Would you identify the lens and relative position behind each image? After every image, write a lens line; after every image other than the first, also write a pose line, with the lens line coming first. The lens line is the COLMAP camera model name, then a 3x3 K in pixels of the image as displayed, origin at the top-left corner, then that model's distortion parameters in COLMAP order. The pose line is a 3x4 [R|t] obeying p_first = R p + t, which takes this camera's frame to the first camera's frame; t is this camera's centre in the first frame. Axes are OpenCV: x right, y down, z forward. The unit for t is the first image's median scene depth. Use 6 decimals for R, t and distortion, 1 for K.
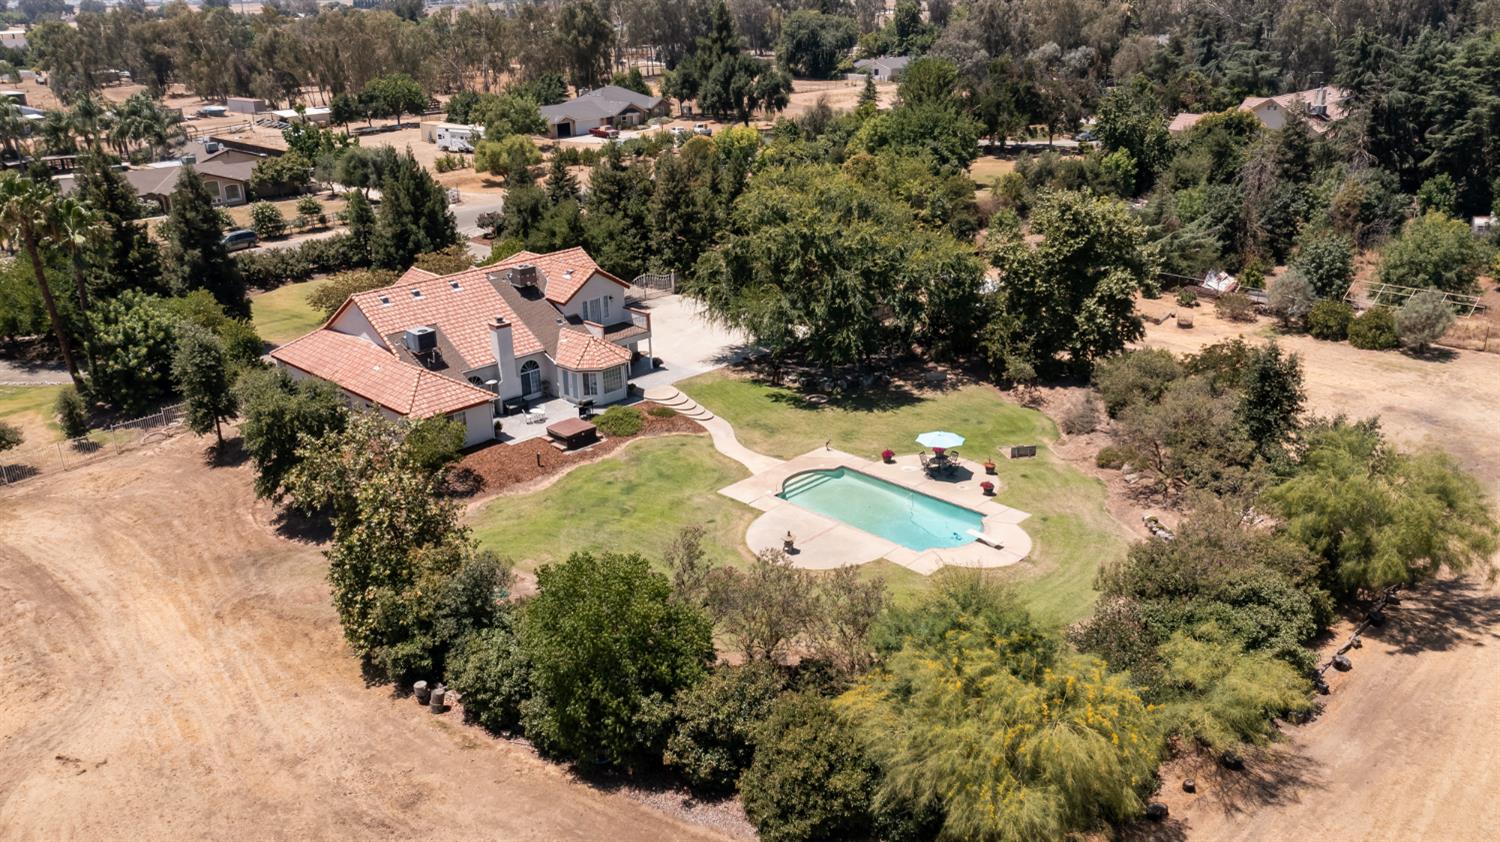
lens RADIAL K [[1179.3, 0, 753.7], [0, 1179.3, 445.8], [0, 0, 1]] dist [-0.015140, 0.010837]
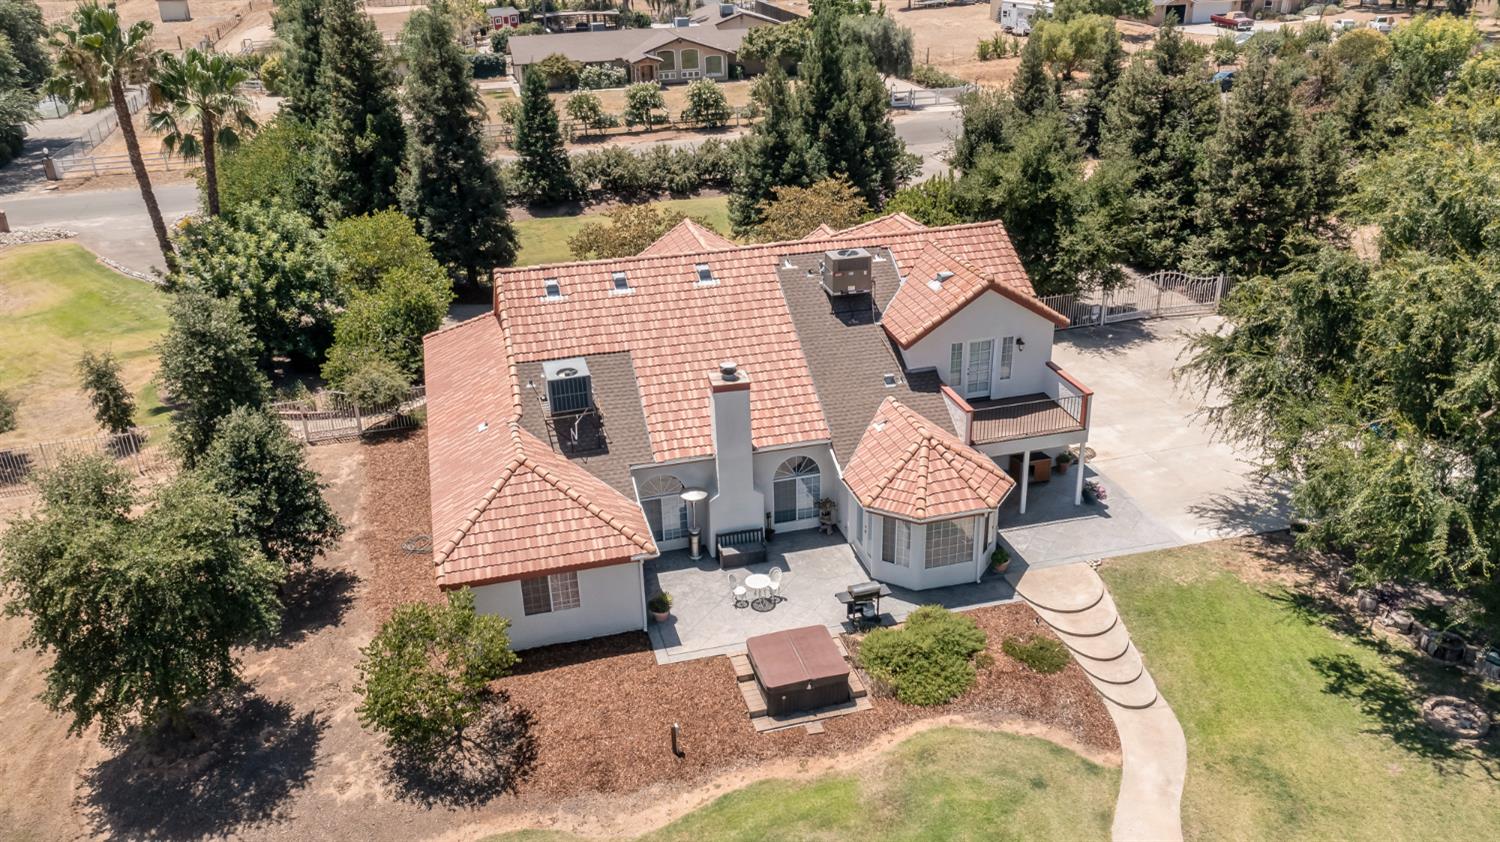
lens RADIAL K [[1179.3, 0, 753.7], [0, 1179.3, 445.8], [0, 0, 1]] dist [-0.015140, 0.010837]
pose [[0.862153, 0.220736, -0.456036, 0.012016], [-0.181482, 0.974923, 0.128796, -0.128571], [0.473030, -0.028279, 0.880592, 0.539695]]
